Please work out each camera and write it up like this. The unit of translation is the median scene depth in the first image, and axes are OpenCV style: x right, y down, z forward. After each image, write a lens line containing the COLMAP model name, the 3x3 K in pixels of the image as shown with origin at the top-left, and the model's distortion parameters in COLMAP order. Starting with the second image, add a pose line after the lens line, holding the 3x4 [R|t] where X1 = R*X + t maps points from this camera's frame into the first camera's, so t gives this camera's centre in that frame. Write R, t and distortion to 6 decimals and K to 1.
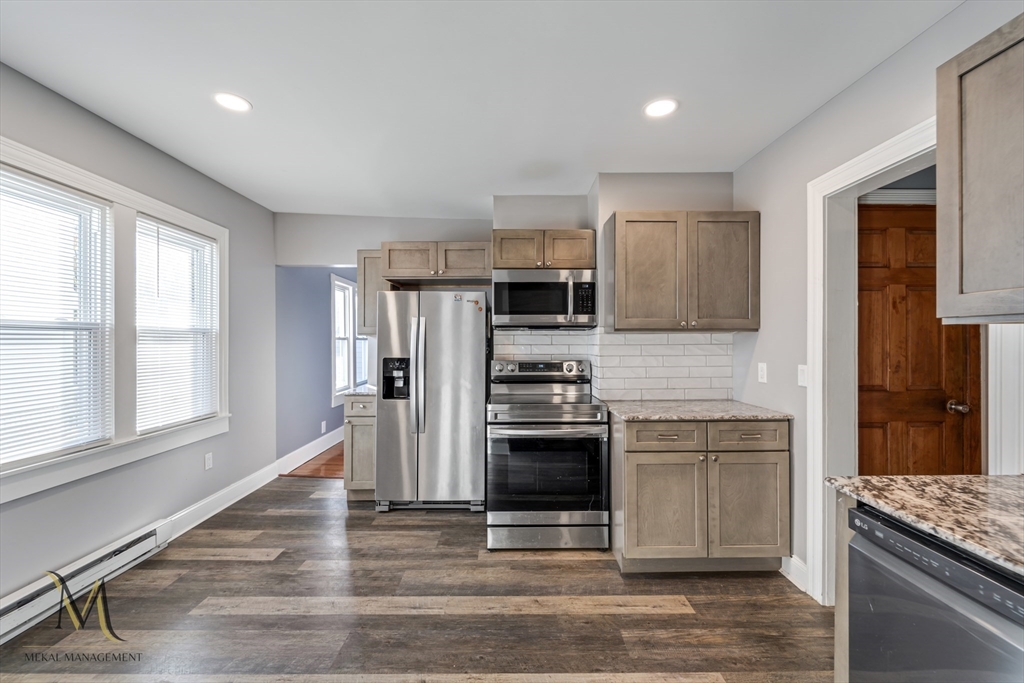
lens RADIAL K [[419.7, 0, 512.0], [0, 419.7, 341.5], [0, 0, 1]] dist [-0.000338, -0.000060]
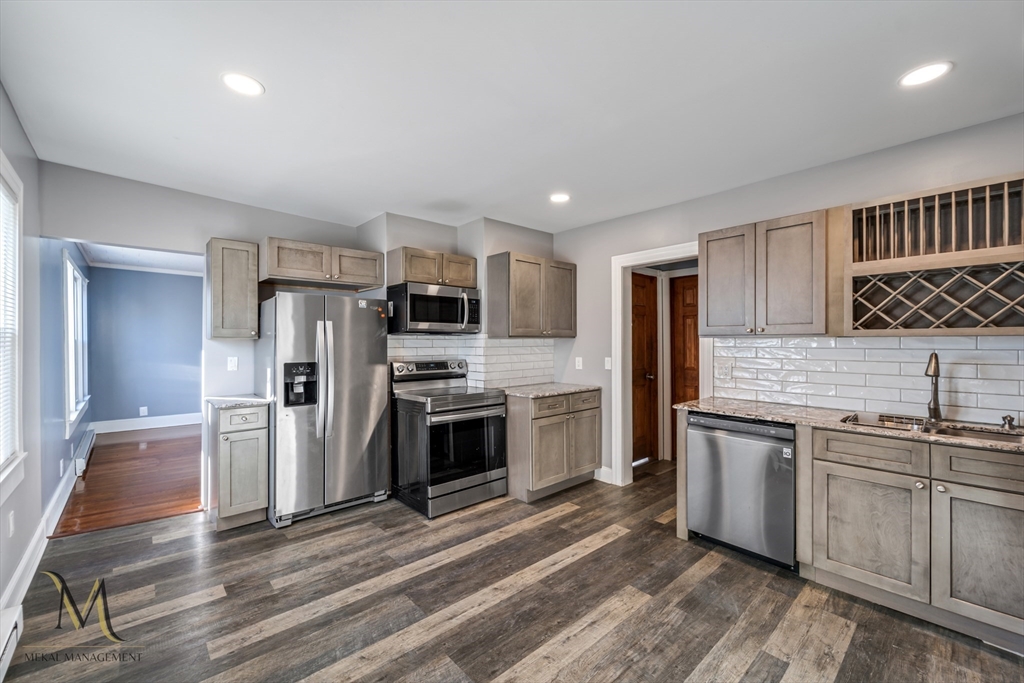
lens RADIAL K [[421.2, 0, 513.8], [0, 421.2, 343.5], [0, 0, 1]] dist [-0.002168, -0.000460]
pose [[0.745439, -0.003282, 0.666566, -0.679295], [0.002873, 0.999994, 0.001711, -0.006330], [-0.666568, 0.000640, 0.745444, -0.055938]]
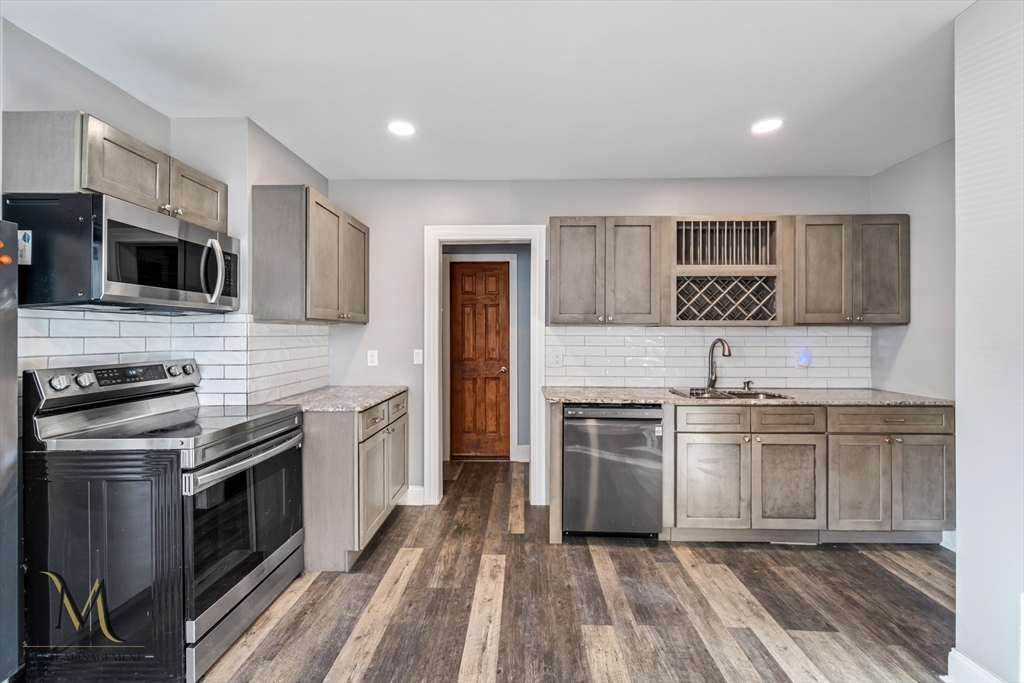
lens RADIAL K [[422.4, 0, 517.7], [0, 422.4, 334.7], [0, 0, 1]] dist [-0.000291, -0.000171]
pose [[0.023799, 0.002266, 0.999714, -0.637615], [0.001090, 0.999997, -0.002293, 0.007622], [-0.999716, 0.001145, 0.023796, 0.532651]]
